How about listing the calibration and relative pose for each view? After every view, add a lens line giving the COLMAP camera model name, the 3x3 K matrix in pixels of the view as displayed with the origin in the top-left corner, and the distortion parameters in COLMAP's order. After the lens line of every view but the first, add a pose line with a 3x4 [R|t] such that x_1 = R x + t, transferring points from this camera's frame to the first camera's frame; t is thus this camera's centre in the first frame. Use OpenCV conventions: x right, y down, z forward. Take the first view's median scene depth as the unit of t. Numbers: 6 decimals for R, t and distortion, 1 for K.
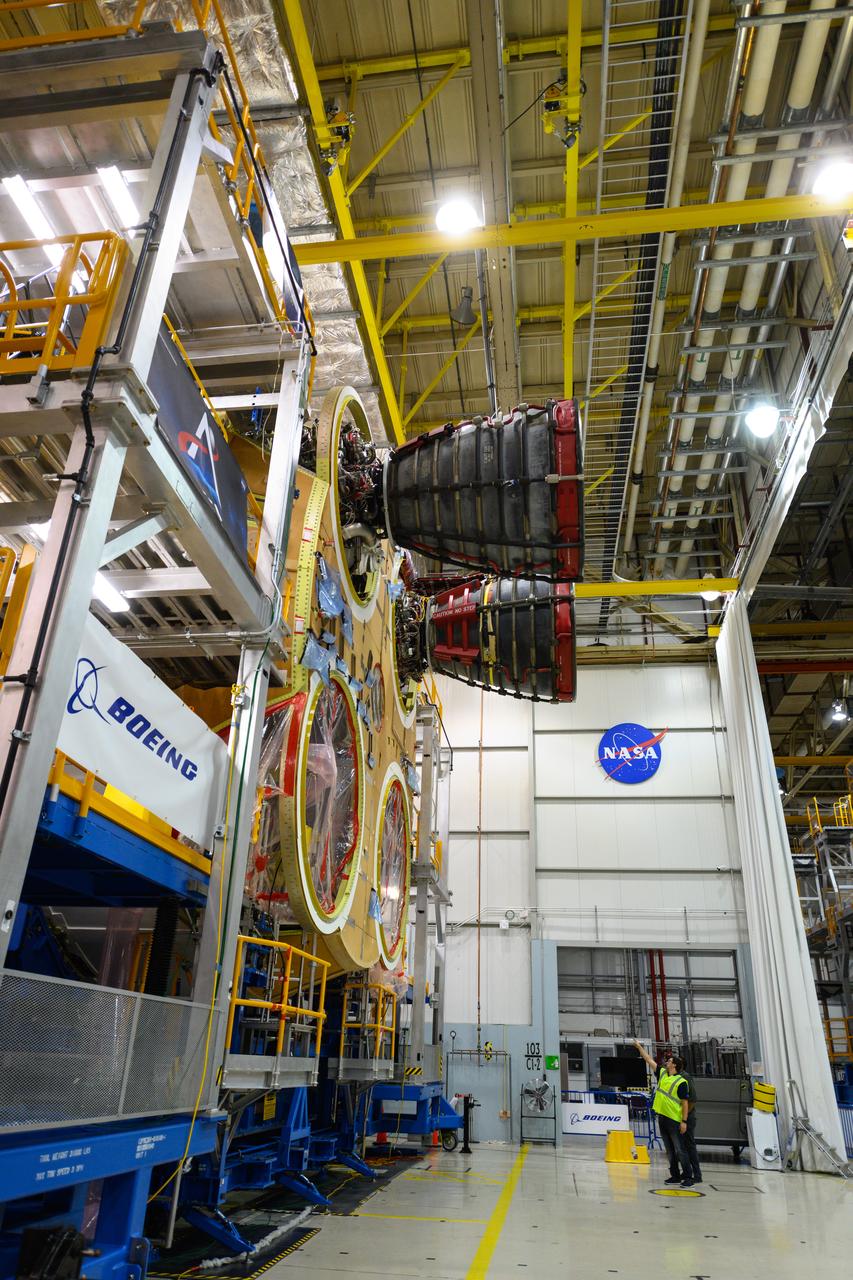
lens RADIAL K [[851.3, 0, 426.5], [0, 851.3, 640.0], [0, 0, 1]] dist [-0.002100, 0.000480]
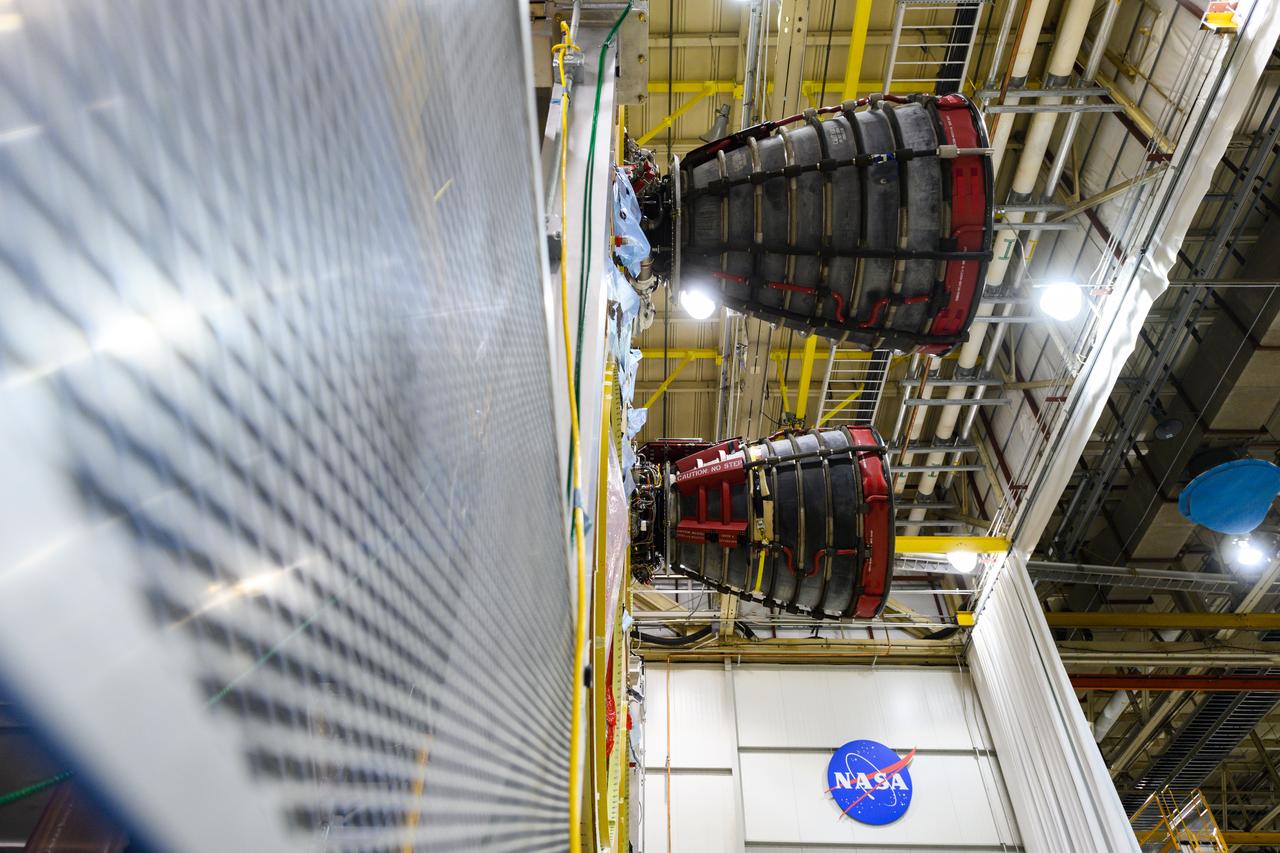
lens RADIAL K [[886.4, 0, 622.7], [0, 886.4, 415.7], [0, 0, 1]] dist [-0.001026, -0.002725]
pose [[0.993126, 0.077503, 0.087714, -0.102589], [-0.042037, 0.935550, -0.350685, 0.177674], [-0.109240, 0.344587, 0.932377, 0.305414]]
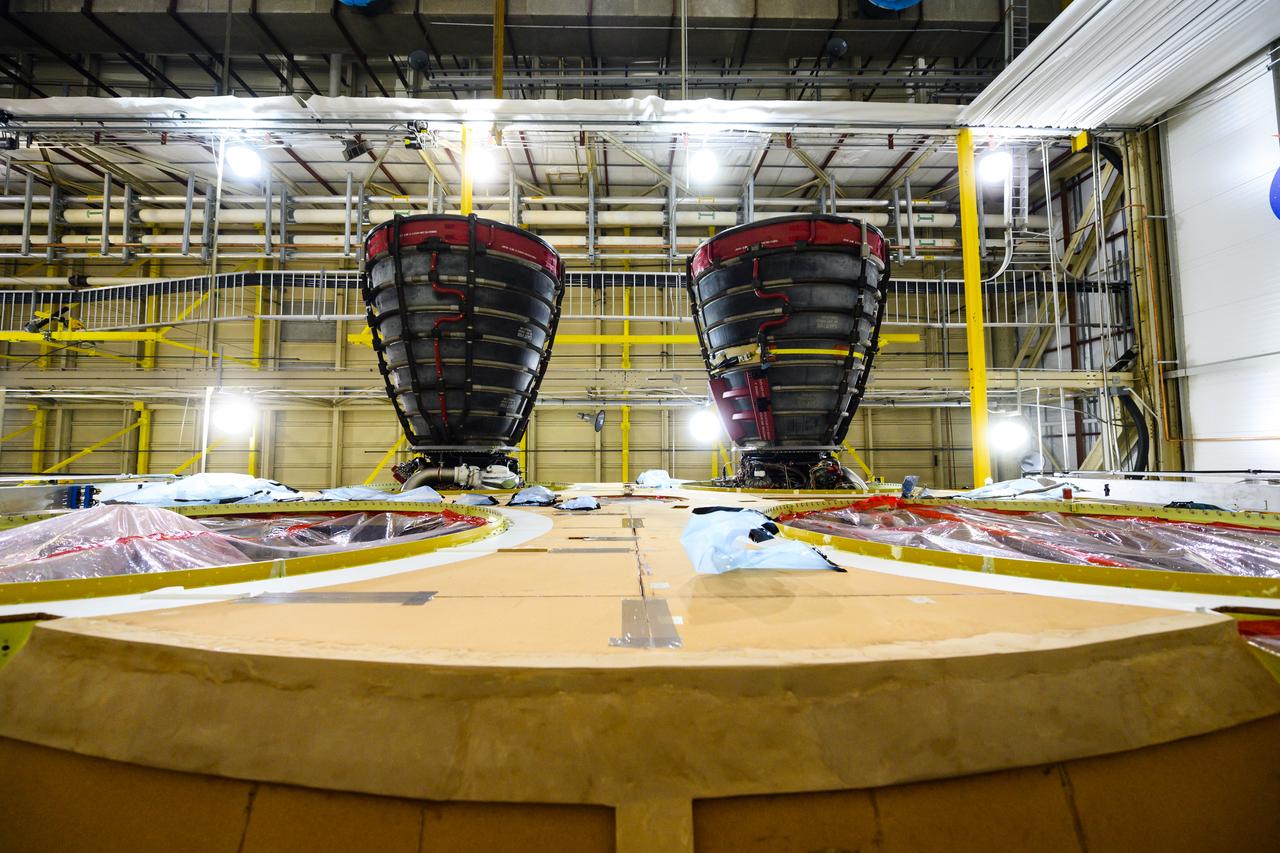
lens RADIAL K [[537.2, 0, 640.0], [0, 537.2, 426.5], [0, 0, 1]] dist [0.021733, -0.000061]
pose [[0.126942, -0.986802, 0.100534, -0.036833], [0.477867, -0.027976, -0.877987, 0.348882], [0.869212, 0.159495, 0.468009, 0.690994]]
